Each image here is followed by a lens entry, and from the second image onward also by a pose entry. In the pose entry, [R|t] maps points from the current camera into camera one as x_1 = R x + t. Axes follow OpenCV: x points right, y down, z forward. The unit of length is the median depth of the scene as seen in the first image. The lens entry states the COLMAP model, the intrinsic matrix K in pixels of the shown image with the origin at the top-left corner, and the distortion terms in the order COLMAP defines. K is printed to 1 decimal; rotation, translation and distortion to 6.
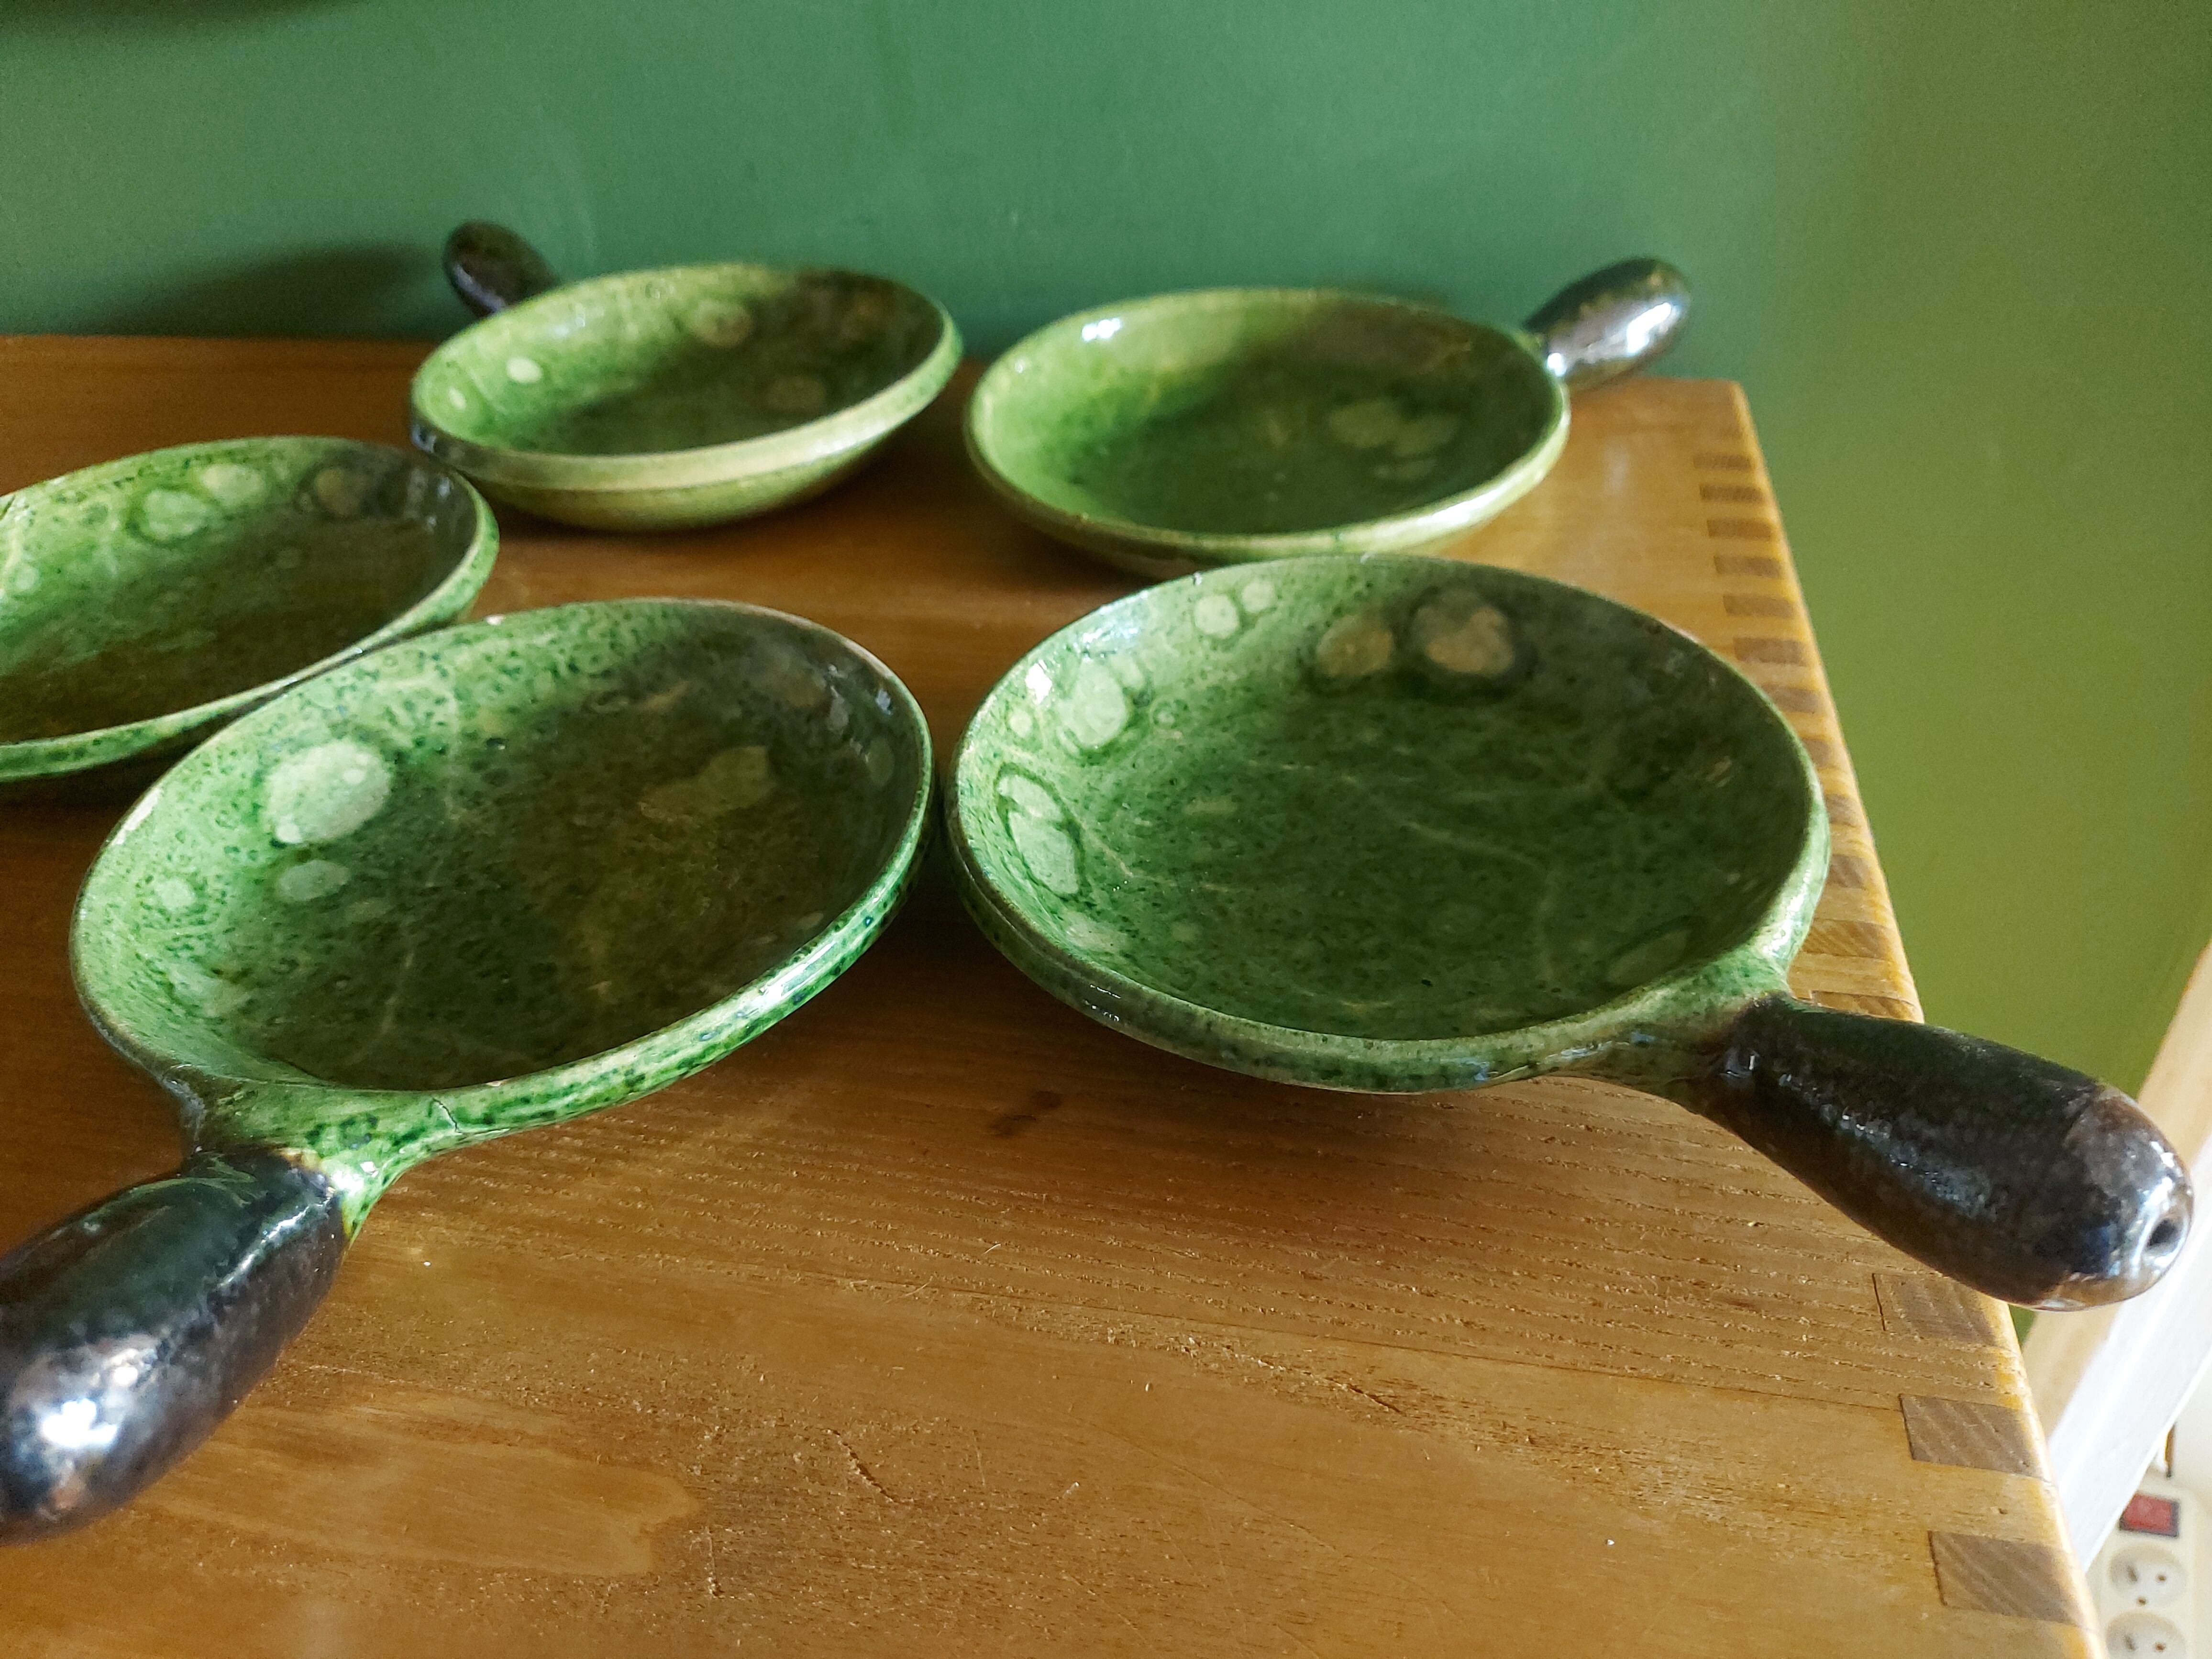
lens RADIAL K [[1621.4, 0, 1128.3], [0, 1621.4, 875.4], [0, 0, 1]] dist [0.048962, -0.079409]
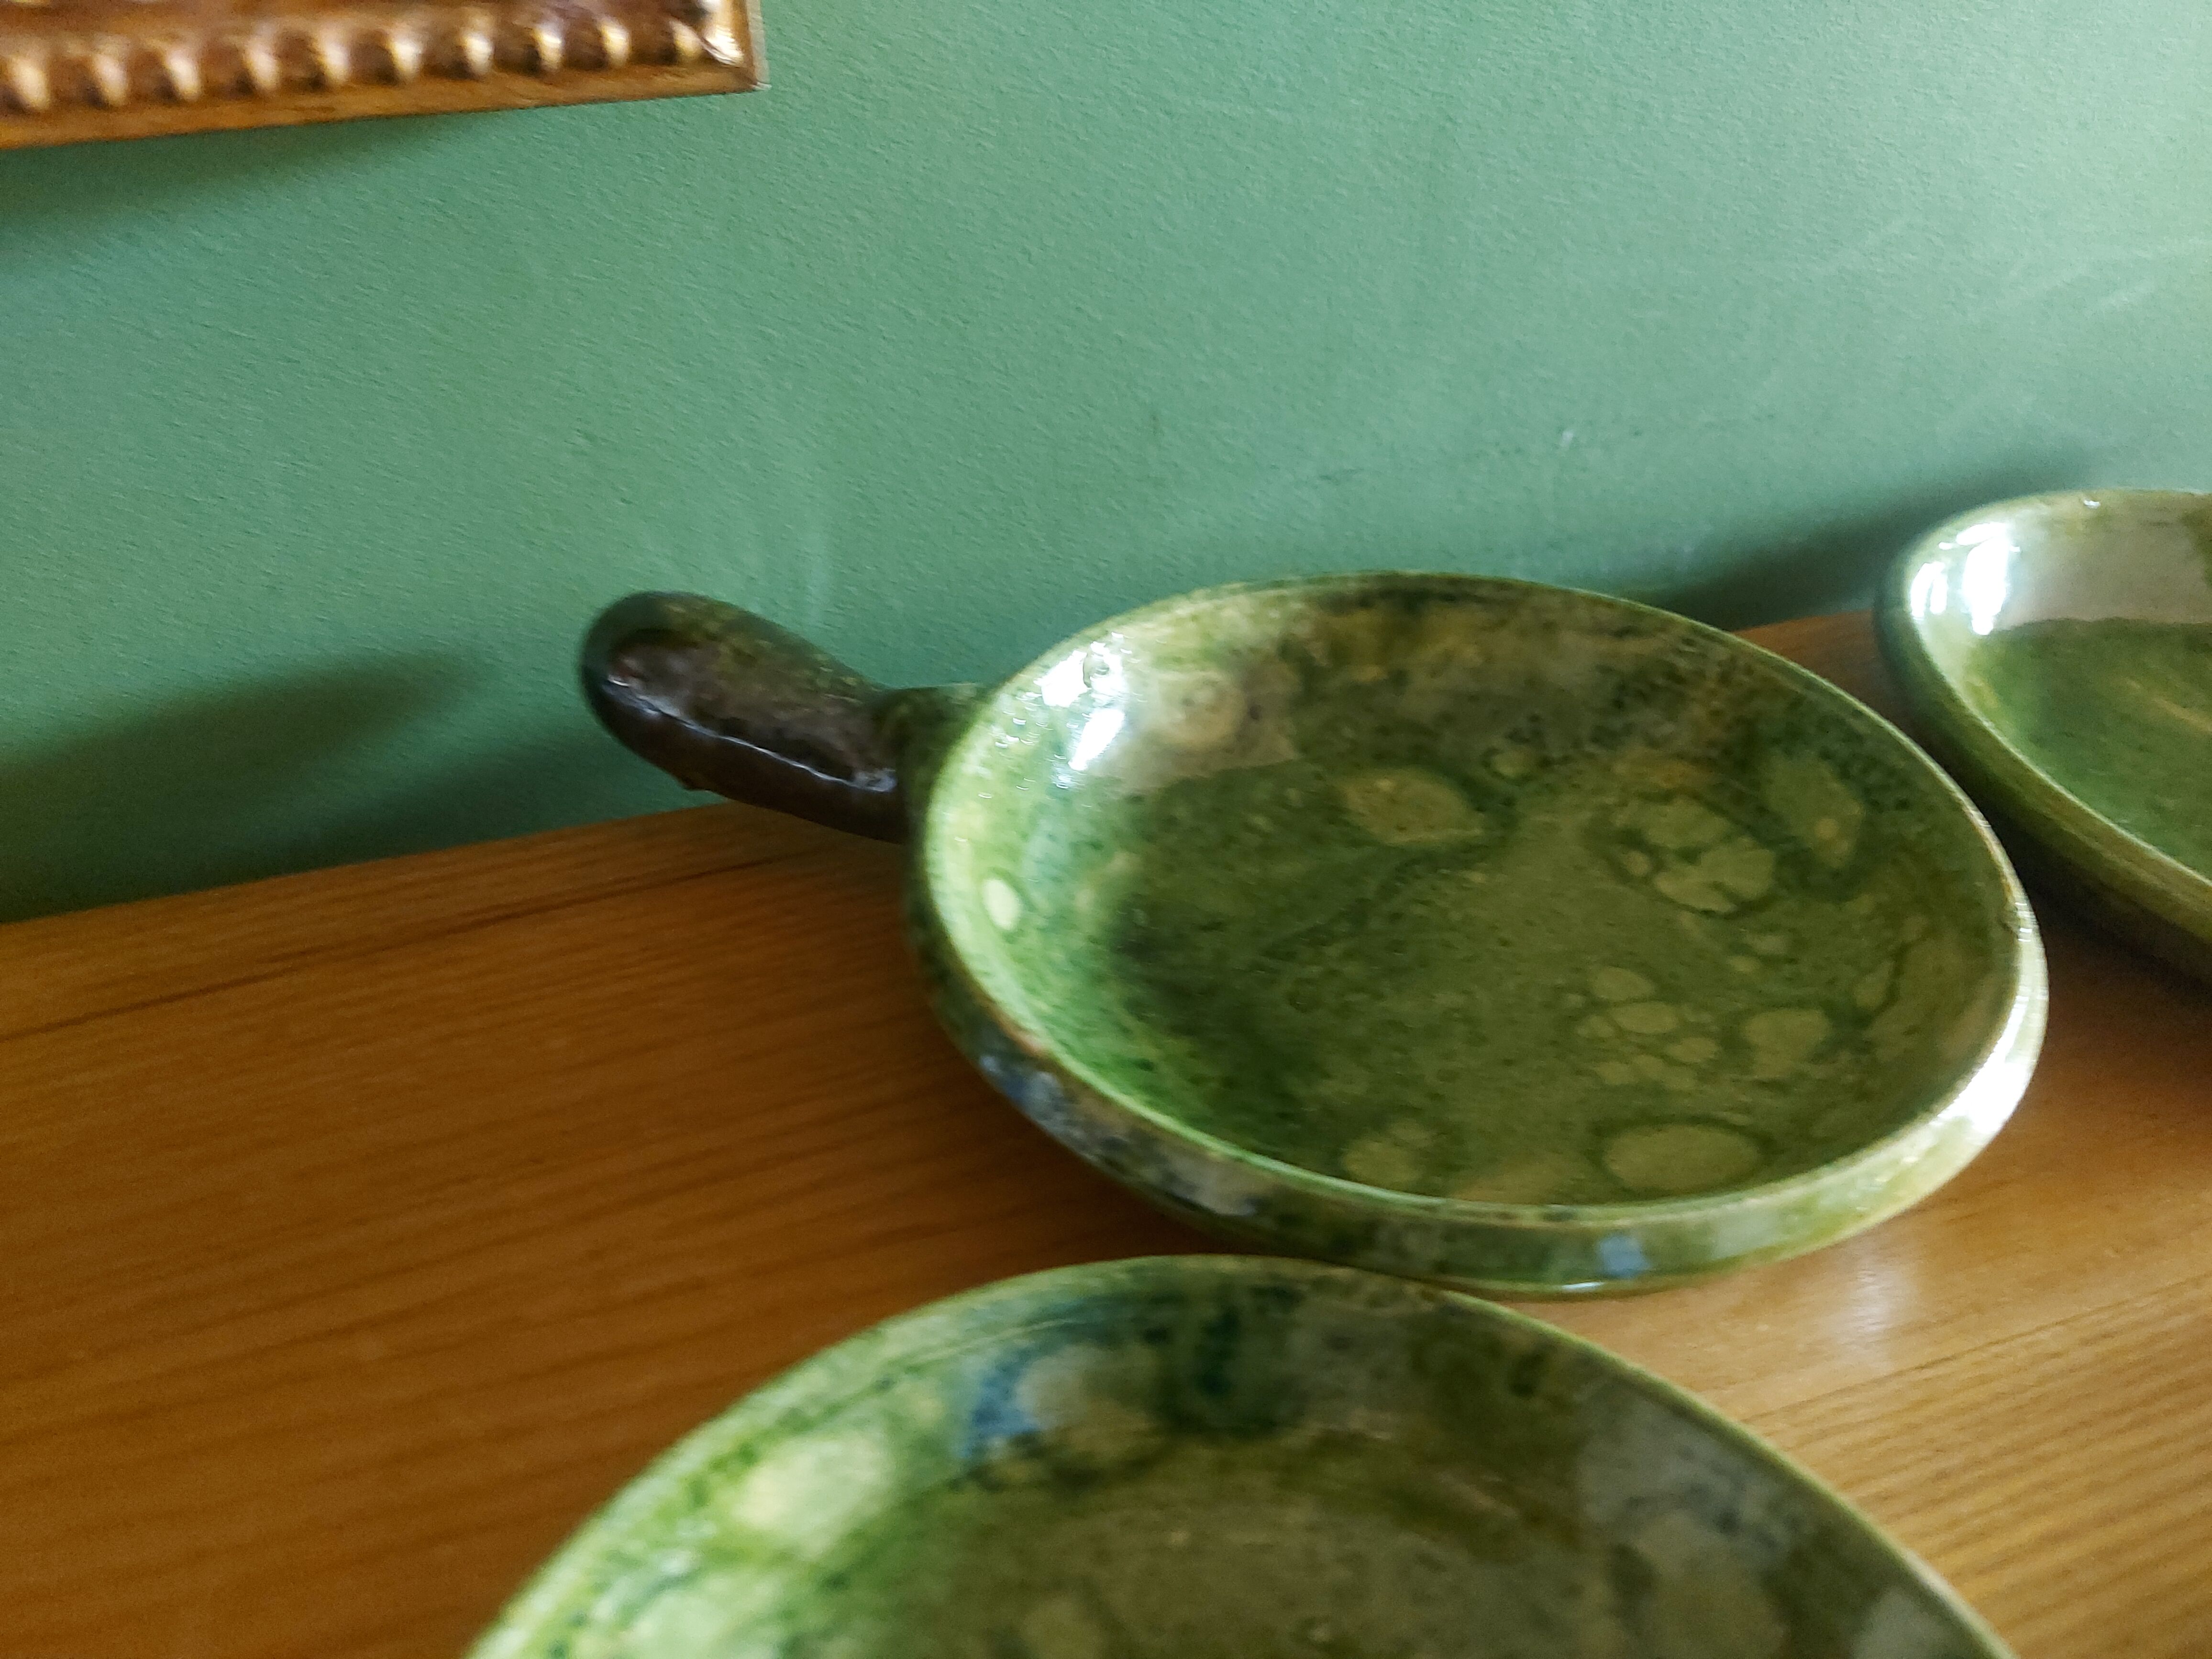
lens RADIAL K [[1621.4, 0, 1094.7], [0, 1621.4, 841.7], [0, 0, 1]] dist [0.048962, -0.079409]
pose [[0.885155, -0.242618, 0.397035, -0.741643], [0.258117, 0.966000, 0.014847, -0.455979], [-0.387137, 0.089340, 0.917684, 0.761875]]
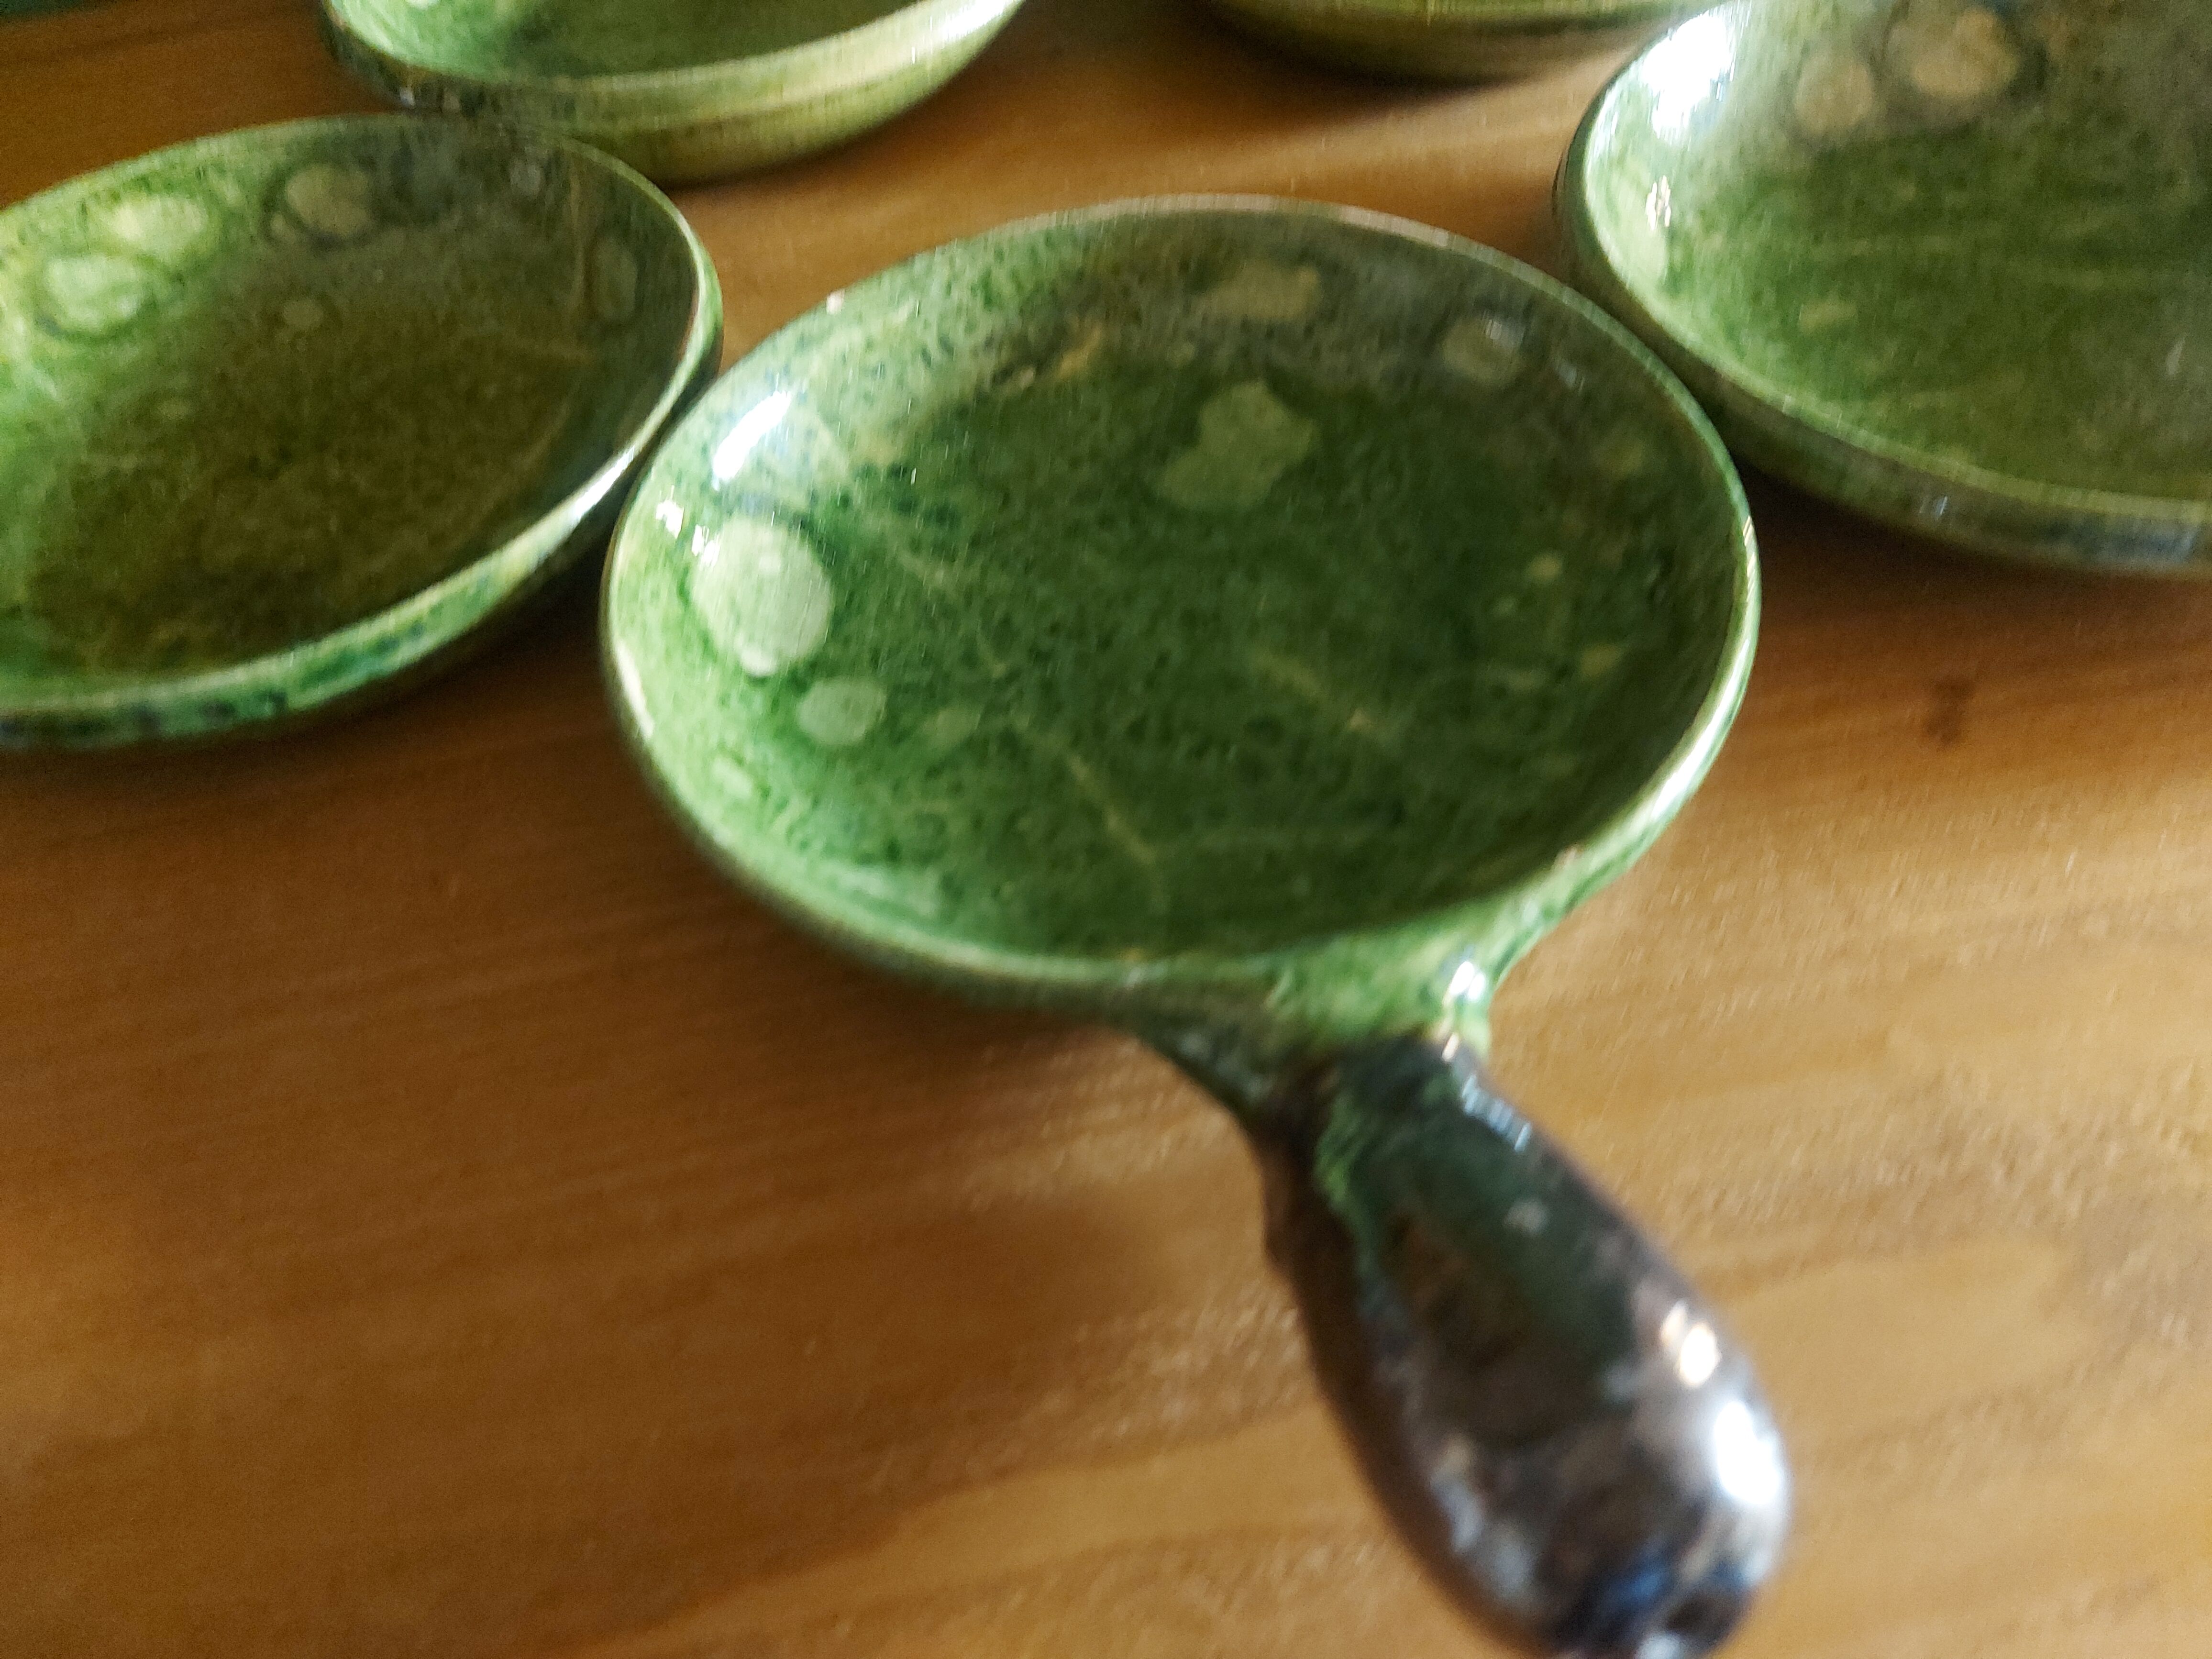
lens RADIAL K [[1621.4, 0, 1125.5], [0, 1621.4, 850.0], [0, 0, 1]] dist [0.048962, -0.079409]
pose [[0.924120, -0.310290, 0.222984, -0.502376], [0.254658, 0.935218, 0.246002, -0.075055], [-0.284870, -0.170550, 0.943272, 0.244561]]
